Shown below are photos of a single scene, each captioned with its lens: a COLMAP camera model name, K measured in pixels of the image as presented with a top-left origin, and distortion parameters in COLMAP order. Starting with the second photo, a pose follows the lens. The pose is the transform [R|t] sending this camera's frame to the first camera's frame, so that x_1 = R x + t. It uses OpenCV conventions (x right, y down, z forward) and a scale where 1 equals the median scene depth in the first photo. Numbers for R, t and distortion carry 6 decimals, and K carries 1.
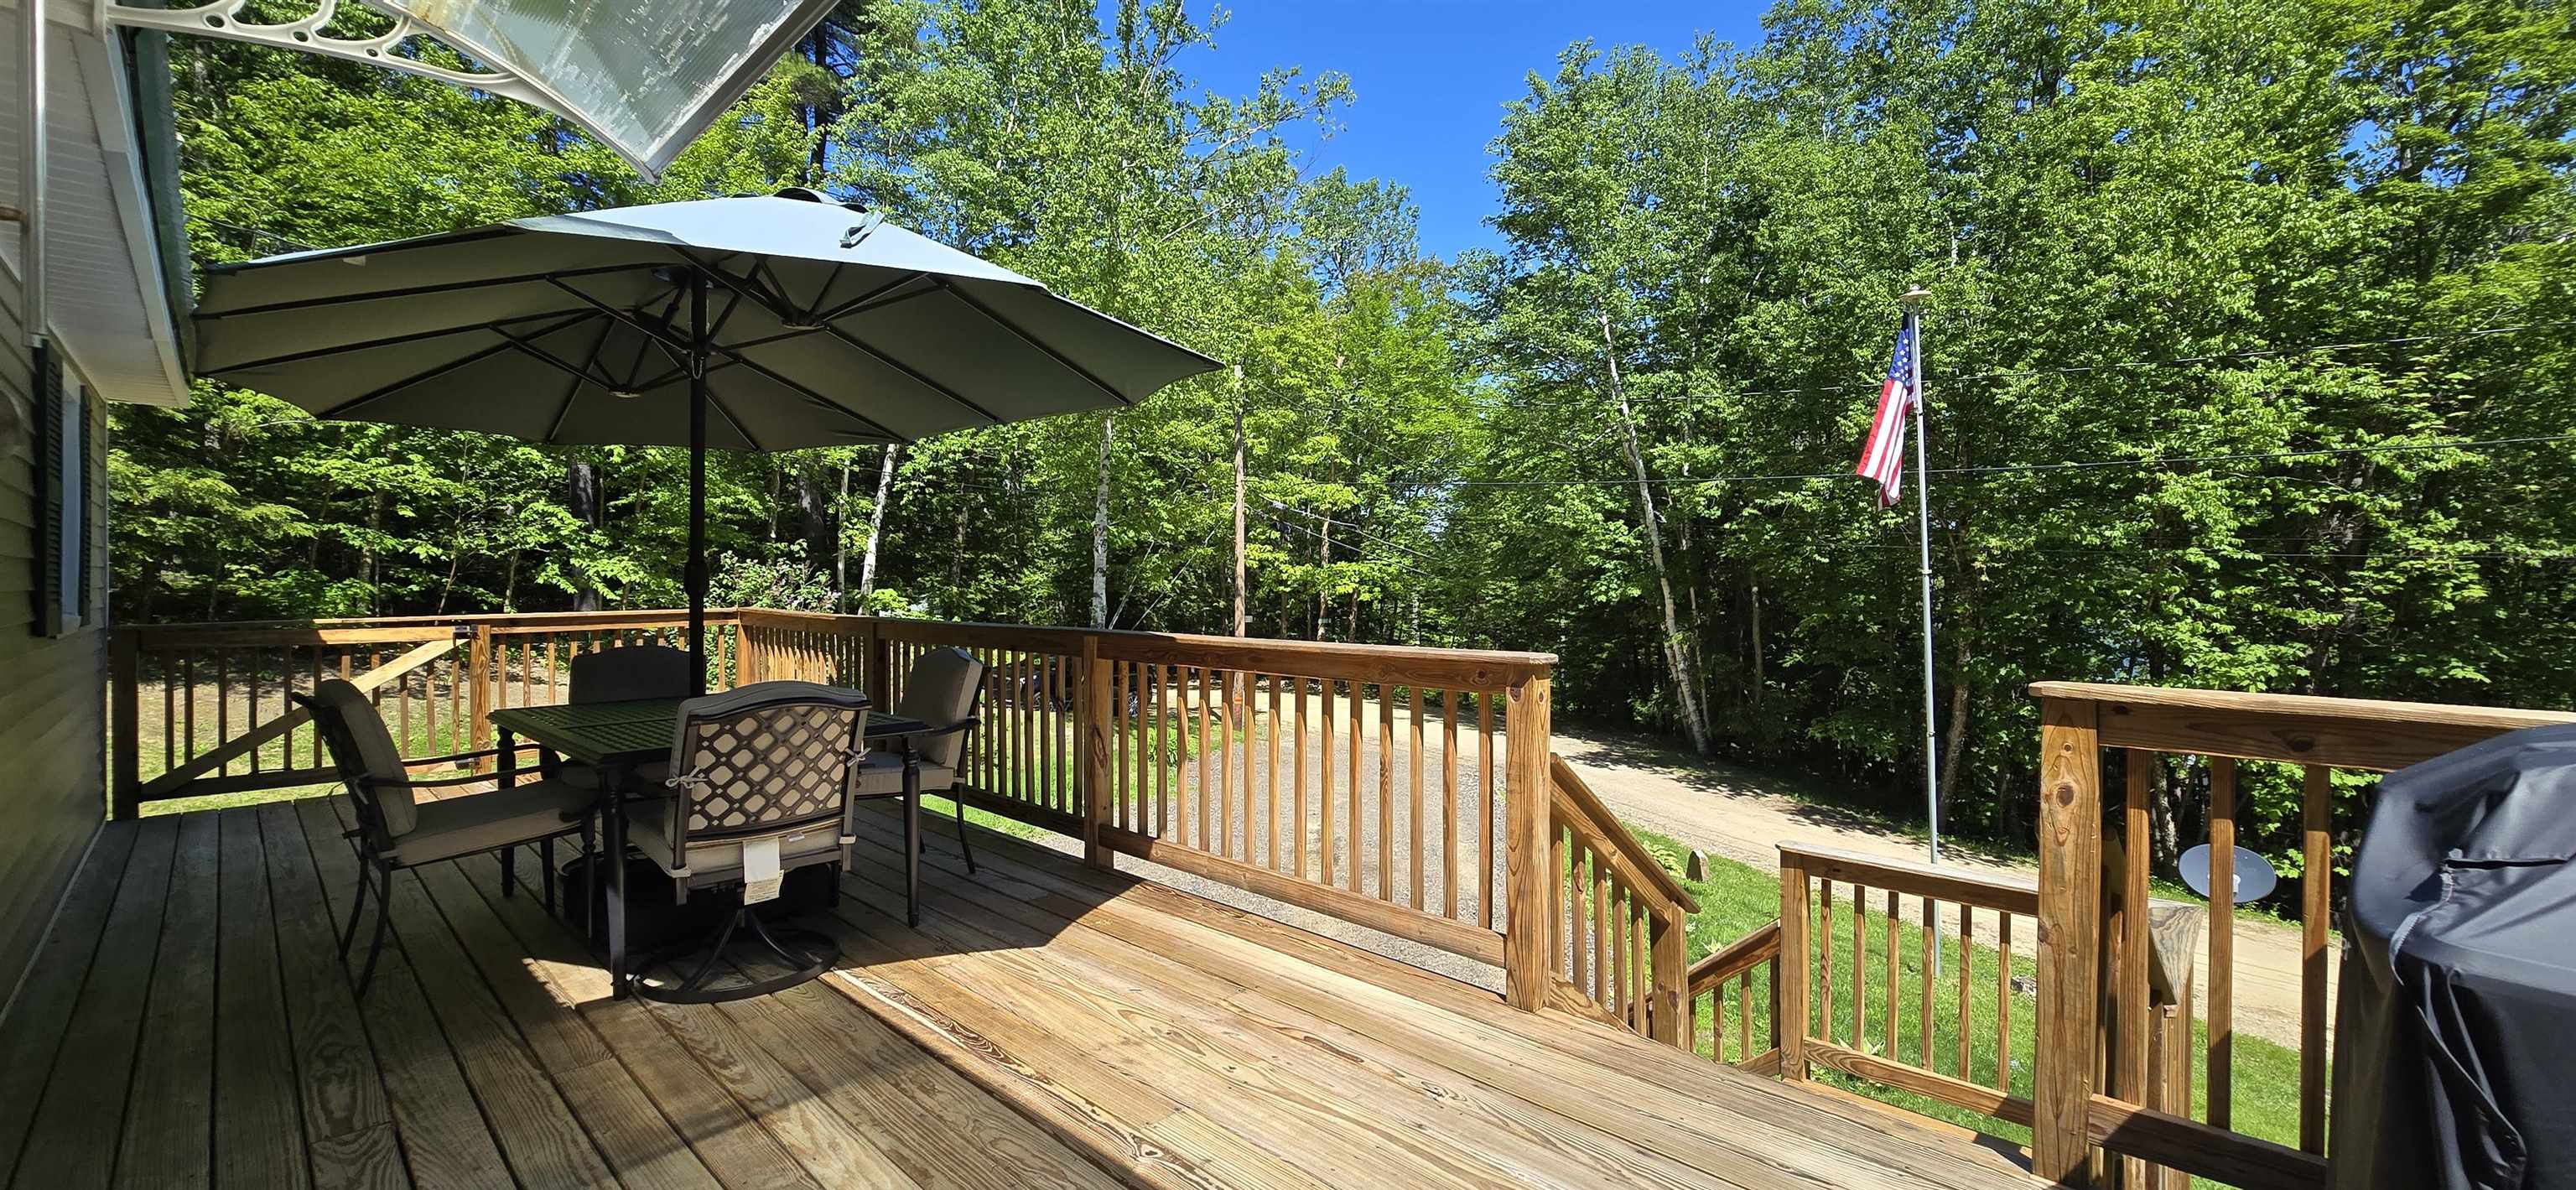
lens RADIAL K [[1034.3, 0, 1224.0], [0, 1034.3, 590.7], [0, 0, 1]] dist [-0.007721, 0.000124]
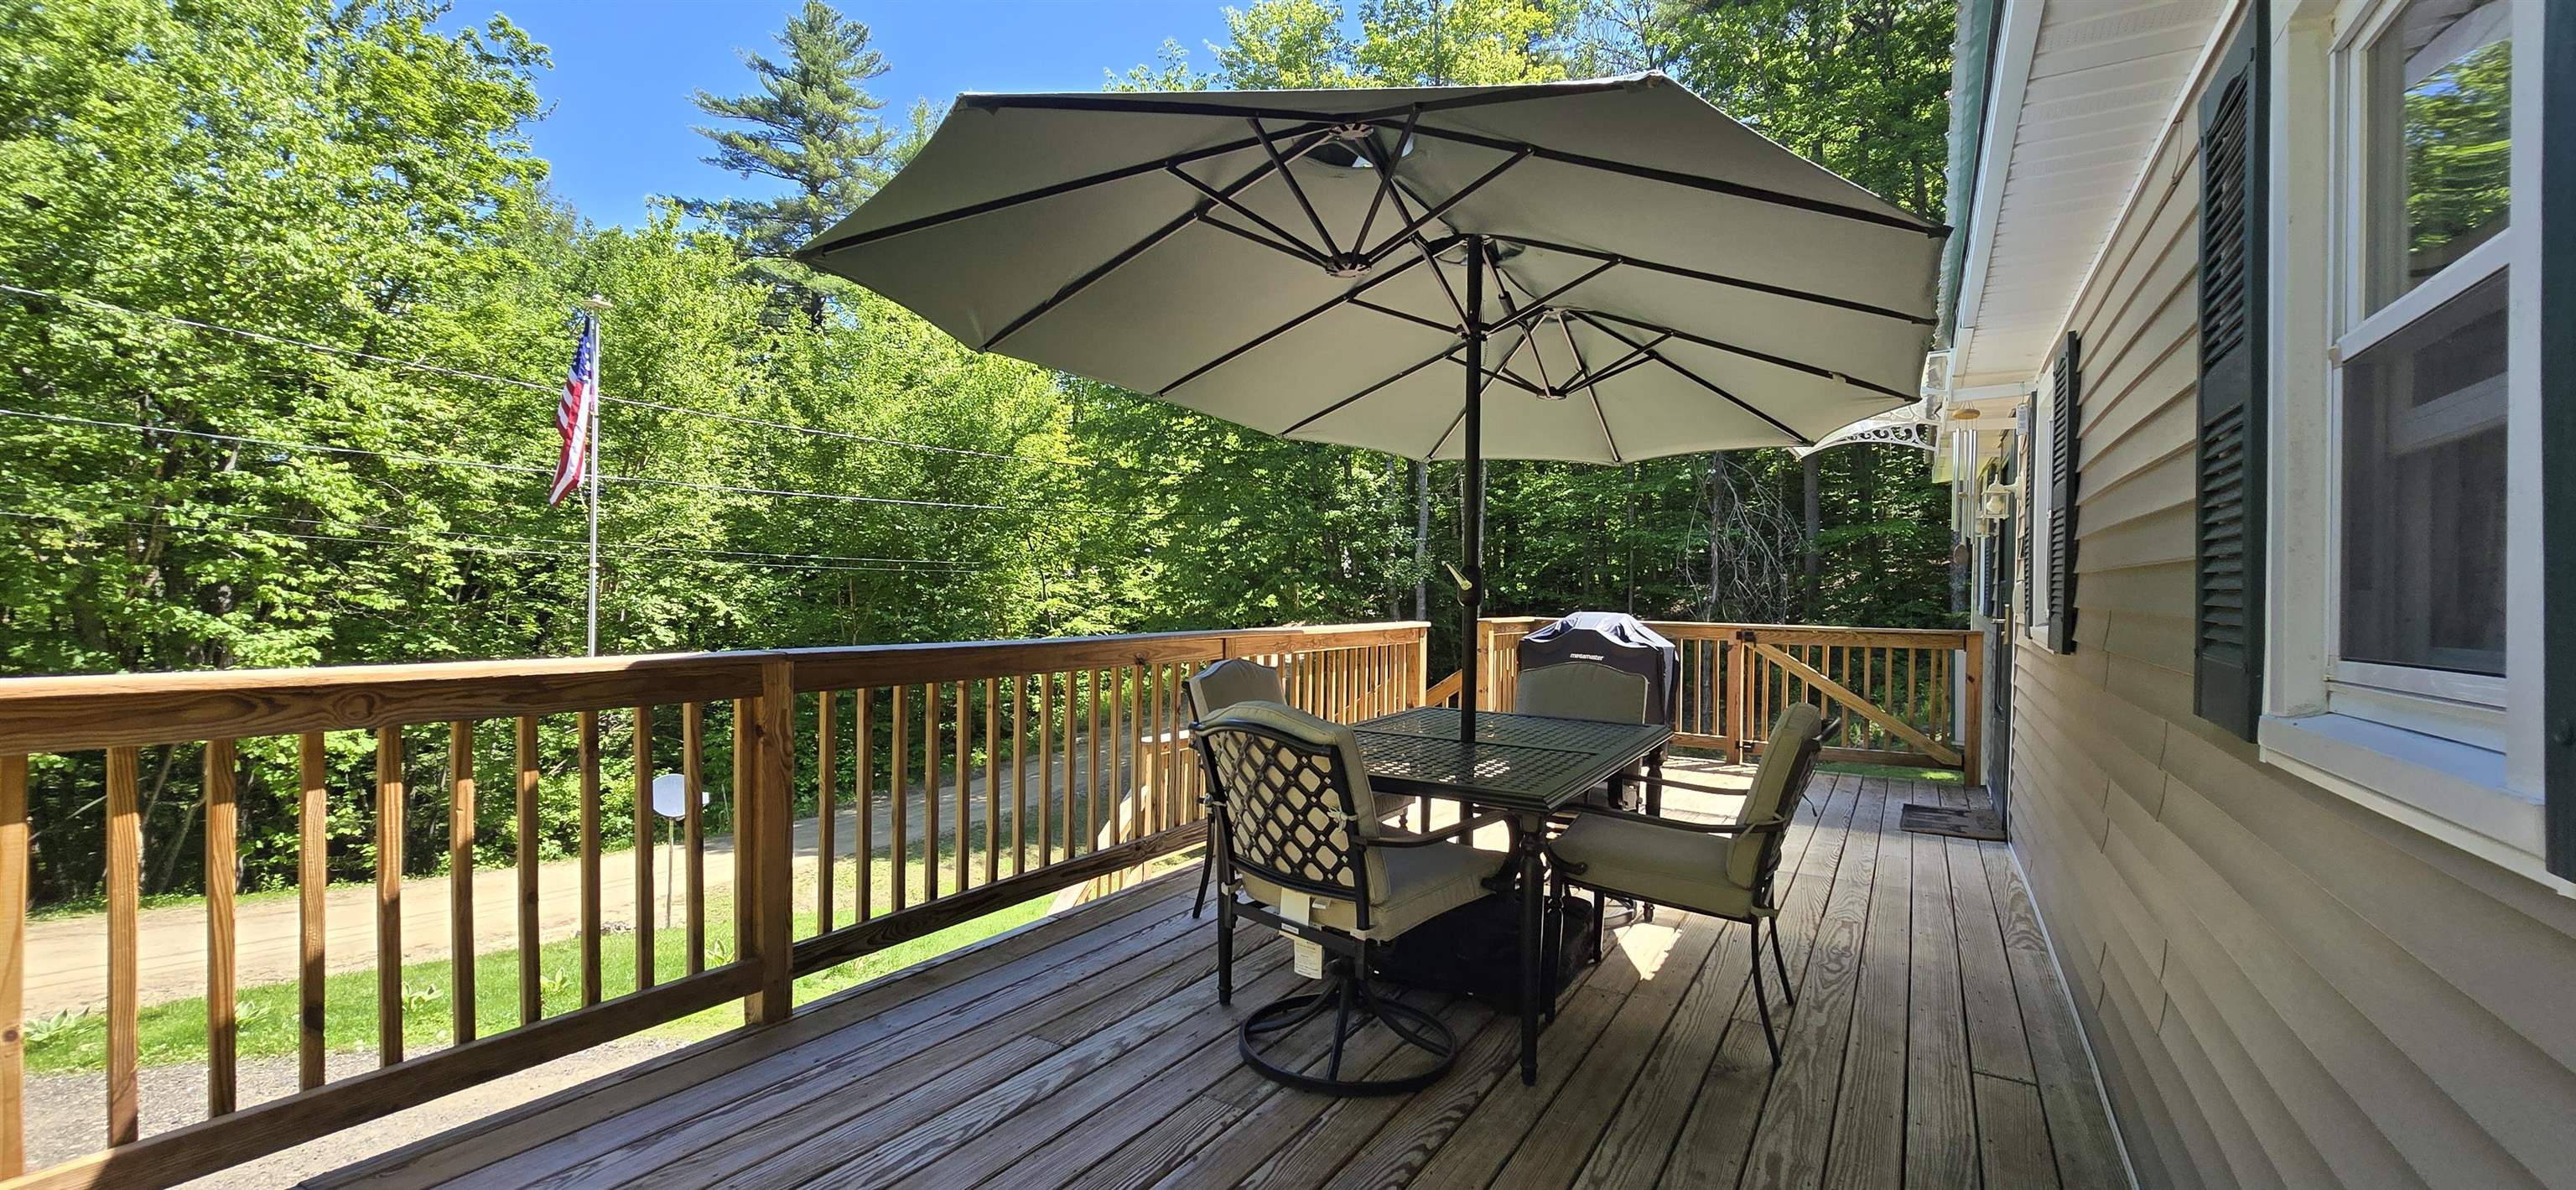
lens RADIAL K [[1034.3, 0, 1286.7], [0, 1034.3, 594.6], [0, 0, 1]] dist [-0.007721, 0.000124]
pose [[-0.246541, -0.011977, 0.969058, -0.815189], [-0.011235, 0.999892, 0.009499, -0.012239], [-0.969067, -0.008545, -0.246649, 0.830911]]
